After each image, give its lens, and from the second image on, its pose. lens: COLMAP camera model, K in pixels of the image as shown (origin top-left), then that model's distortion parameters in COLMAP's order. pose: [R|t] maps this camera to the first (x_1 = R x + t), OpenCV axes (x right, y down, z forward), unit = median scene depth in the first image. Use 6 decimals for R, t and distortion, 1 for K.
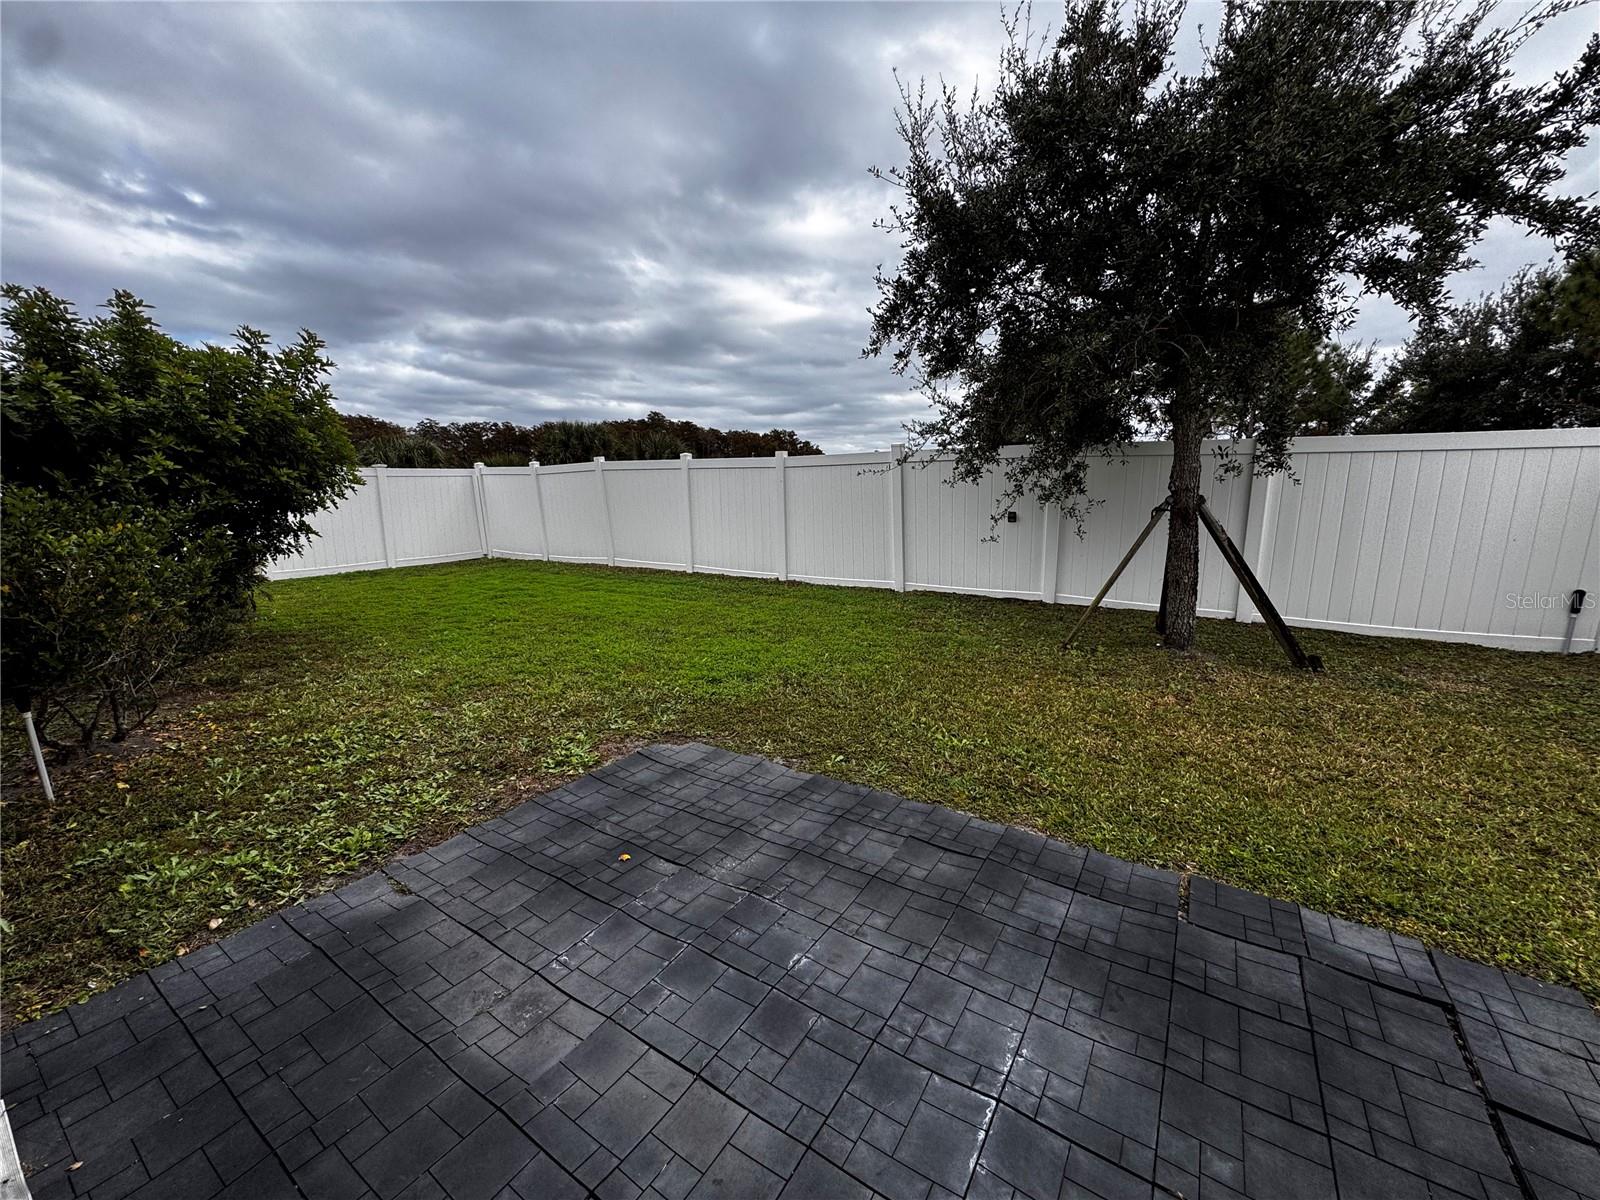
lens RADIAL K [[637.4, 0, 808.0], [0, 637.4, 595.1], [0, 0, 1]] dist [-0.003866, 0.000453]
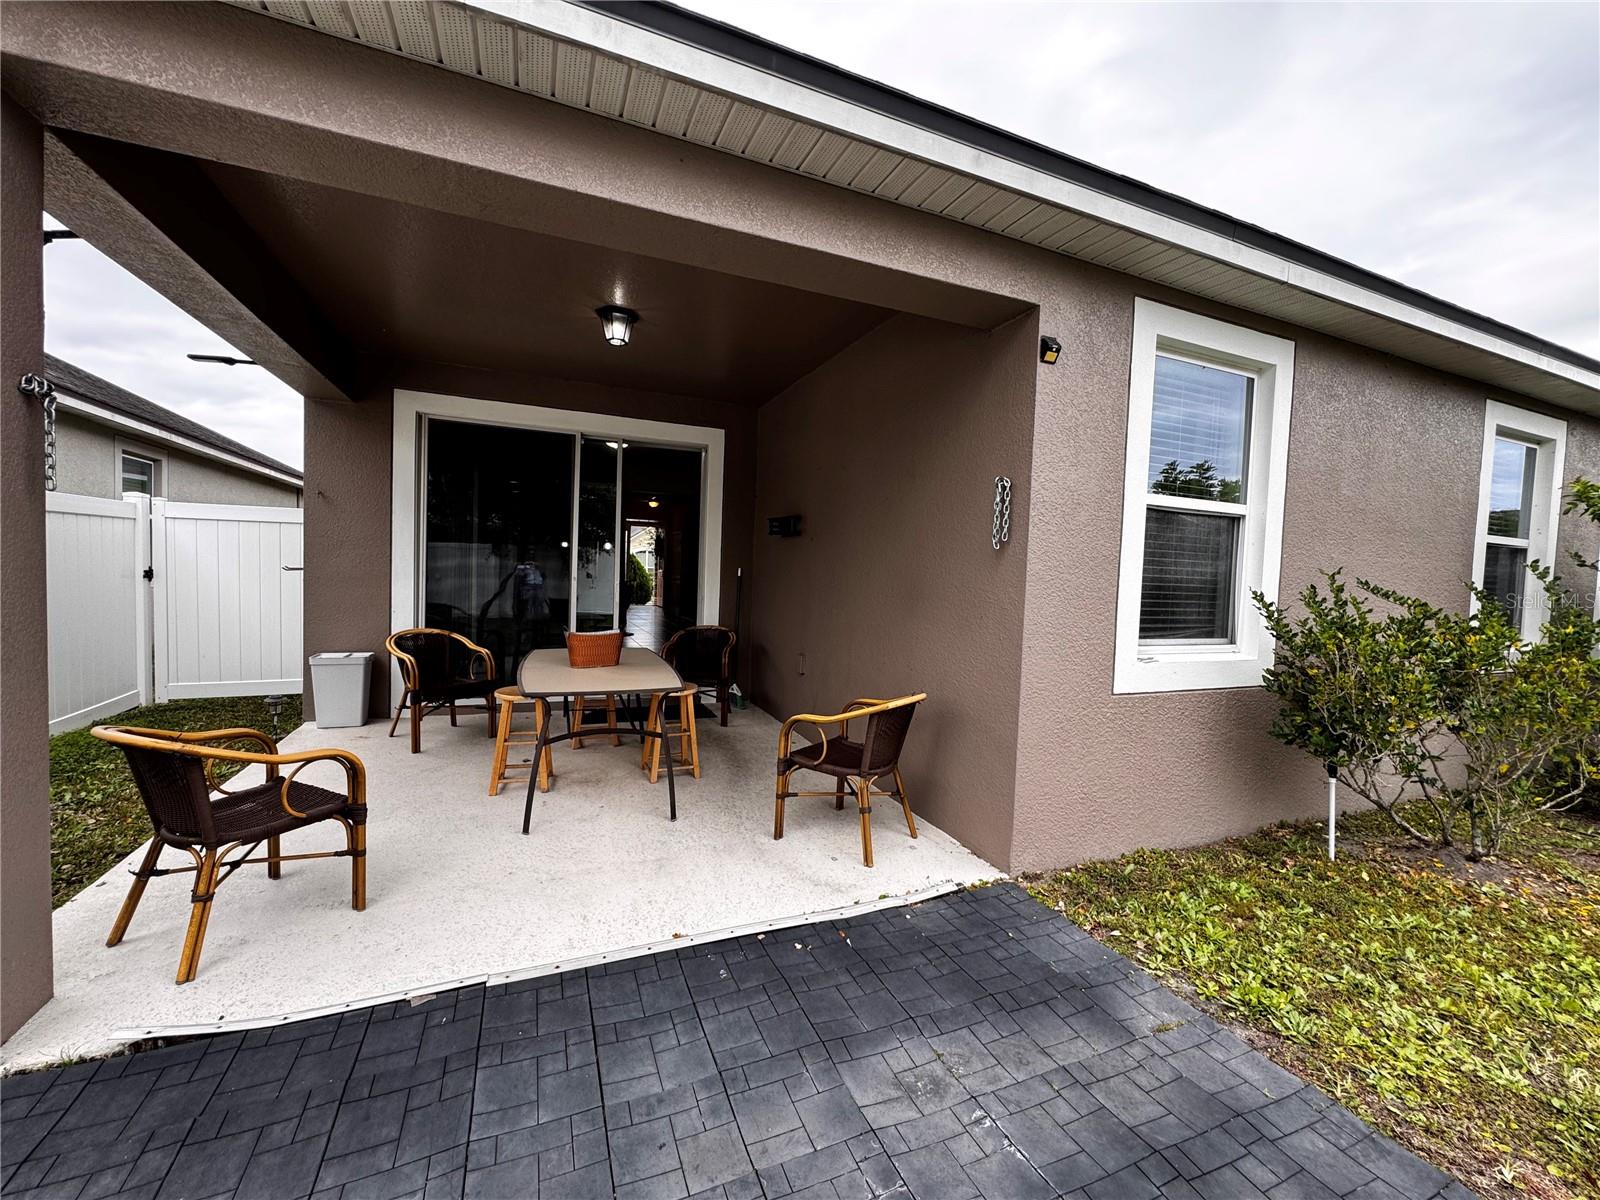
lens RADIAL K [[637.4, 0, 802.6], [0, 637.4, 598.9], [0, 0, 1]] dist [-0.003866, 0.000453]
pose [[-0.567584, 0.018893, -0.823099, 0.263832], [-0.166484, 0.976450, 0.137215, -0.117735], [0.806307, 0.214914, -0.551072, 0.639088]]
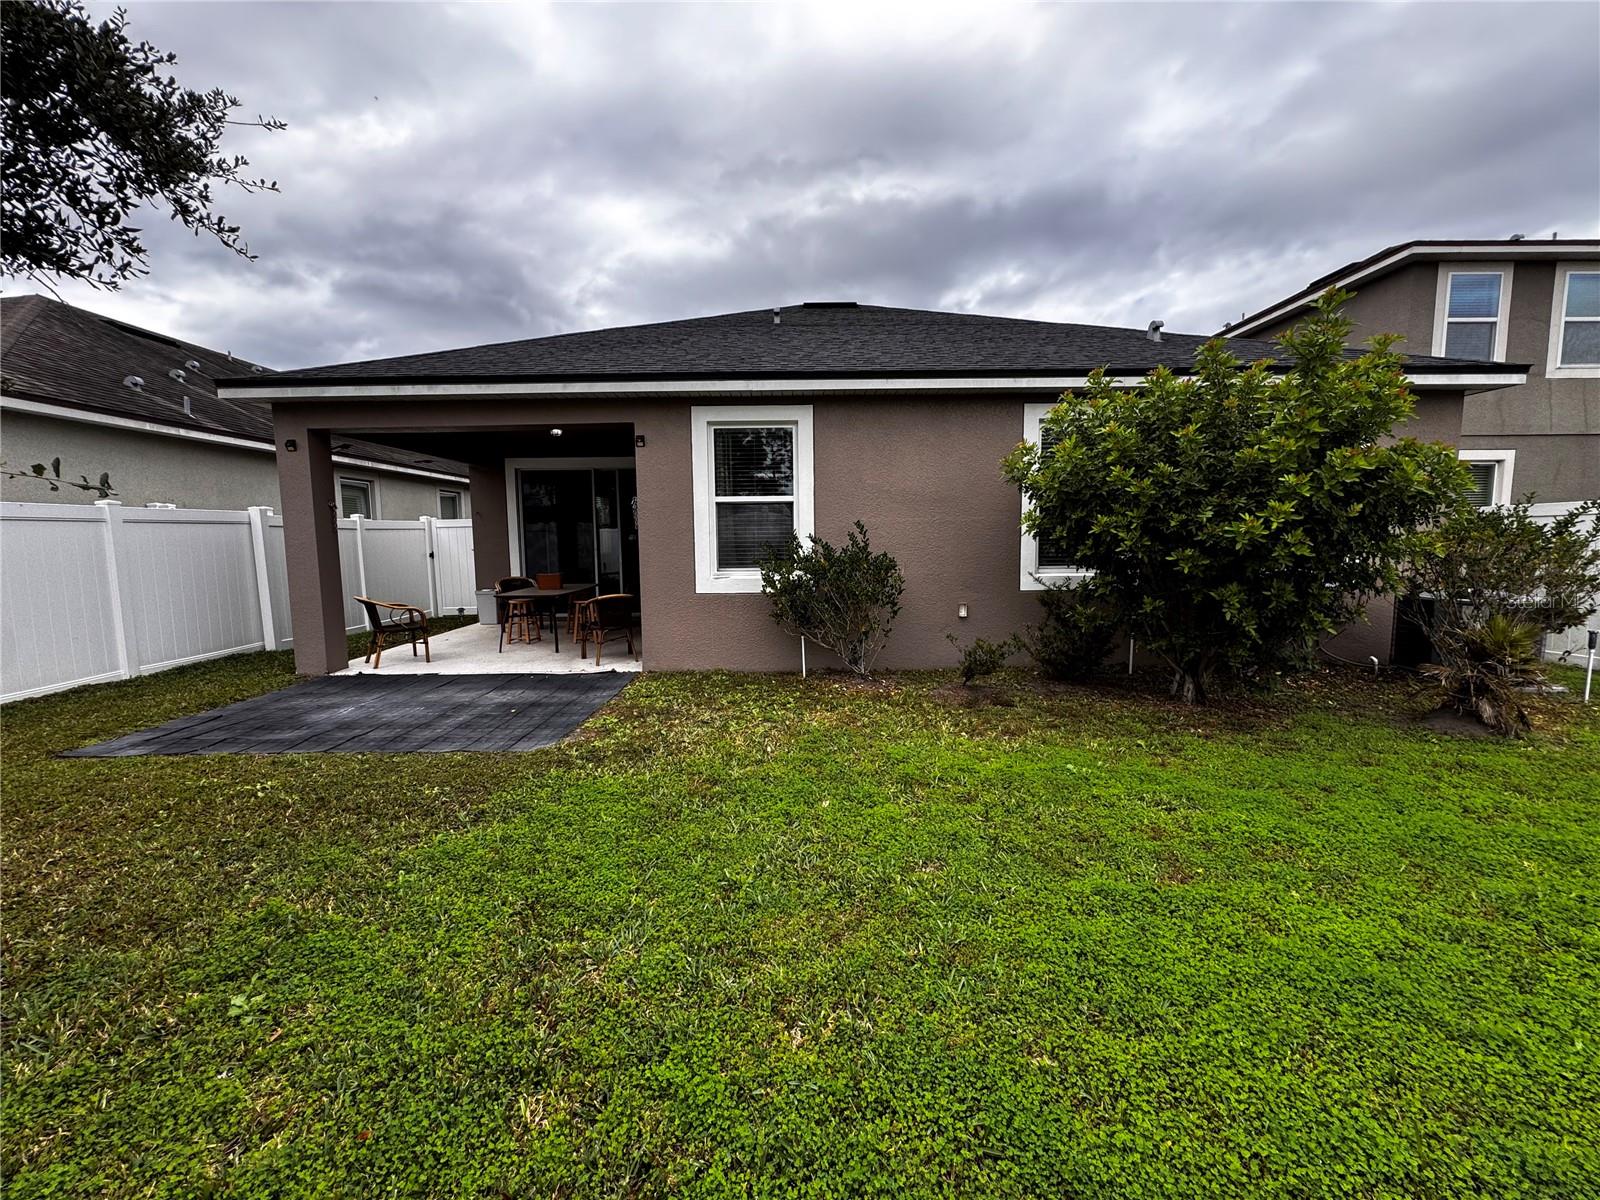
lens RADIAL K [[637.4, 0, 806.0], [0, 637.4, 599.1], [0, 0, 1]] dist [-0.003866, 0.000453]
pose [[-0.840965, 0.065486, -0.537112, 0.018740], [-0.075177, 0.968881, 0.235834, -0.419218], [0.535841, 0.238707, -0.809872, 2.379451]]
